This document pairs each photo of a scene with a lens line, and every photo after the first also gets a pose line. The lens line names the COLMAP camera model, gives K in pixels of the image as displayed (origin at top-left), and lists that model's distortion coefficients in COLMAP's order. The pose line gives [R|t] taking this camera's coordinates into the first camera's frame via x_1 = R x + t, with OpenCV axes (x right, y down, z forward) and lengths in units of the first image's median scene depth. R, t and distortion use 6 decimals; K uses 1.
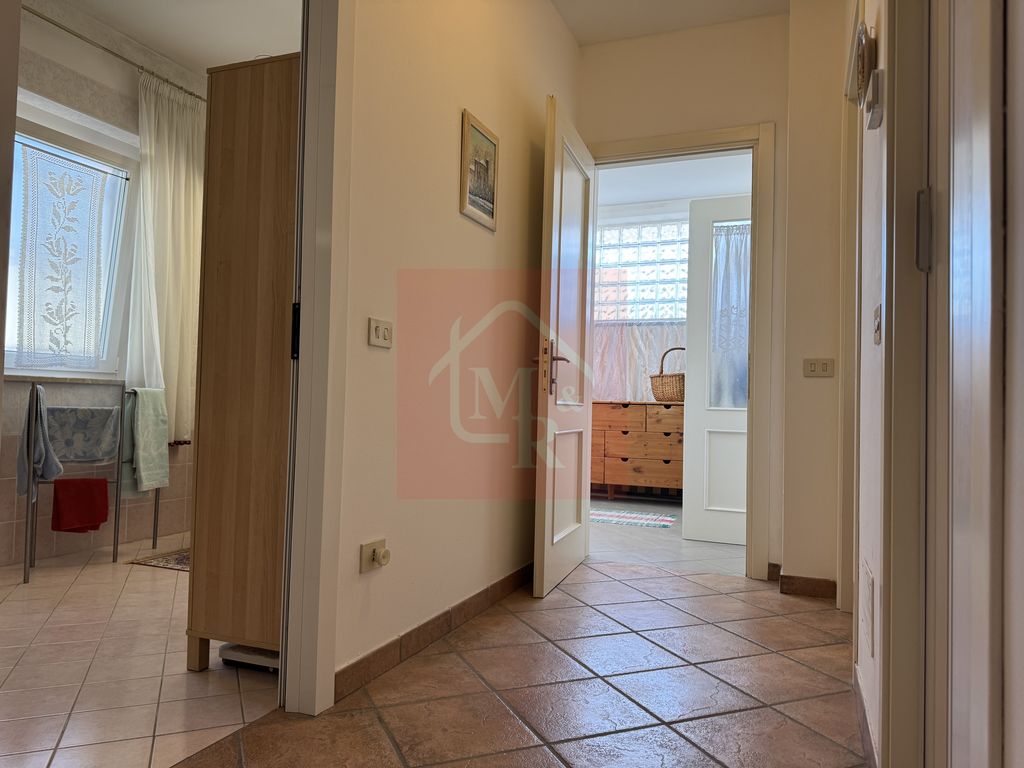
lens RADIAL K [[719.3, 0, 512.0], [0, 719.3, 384.0], [0, 0, 1]] dist [0.083469, -0.112885]
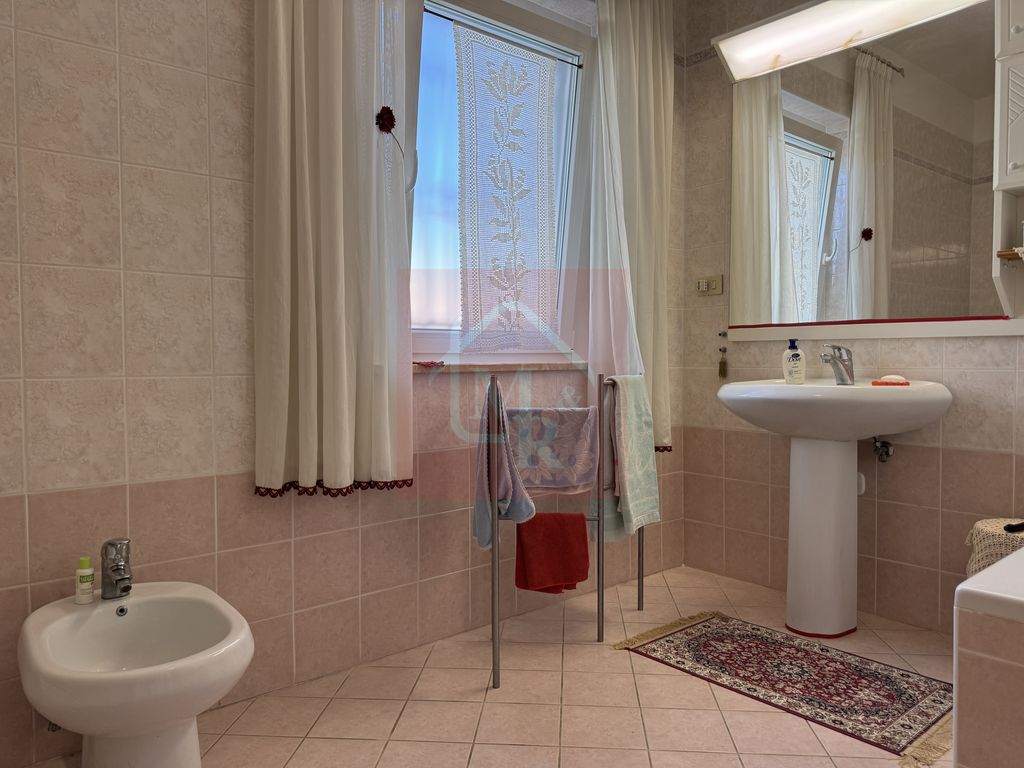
lens RADIAL K [[712.0, 0, 514.9], [0, 712.0, 378.2], [0, 0, 1]] dist [0.087418, -0.102714]
pose [[0.890327, -0.019650, -0.454897, -0.308831], [0.045197, 0.997948, 0.045352, -0.026630], [0.453072, -0.060938, 0.889389, 0.393971]]
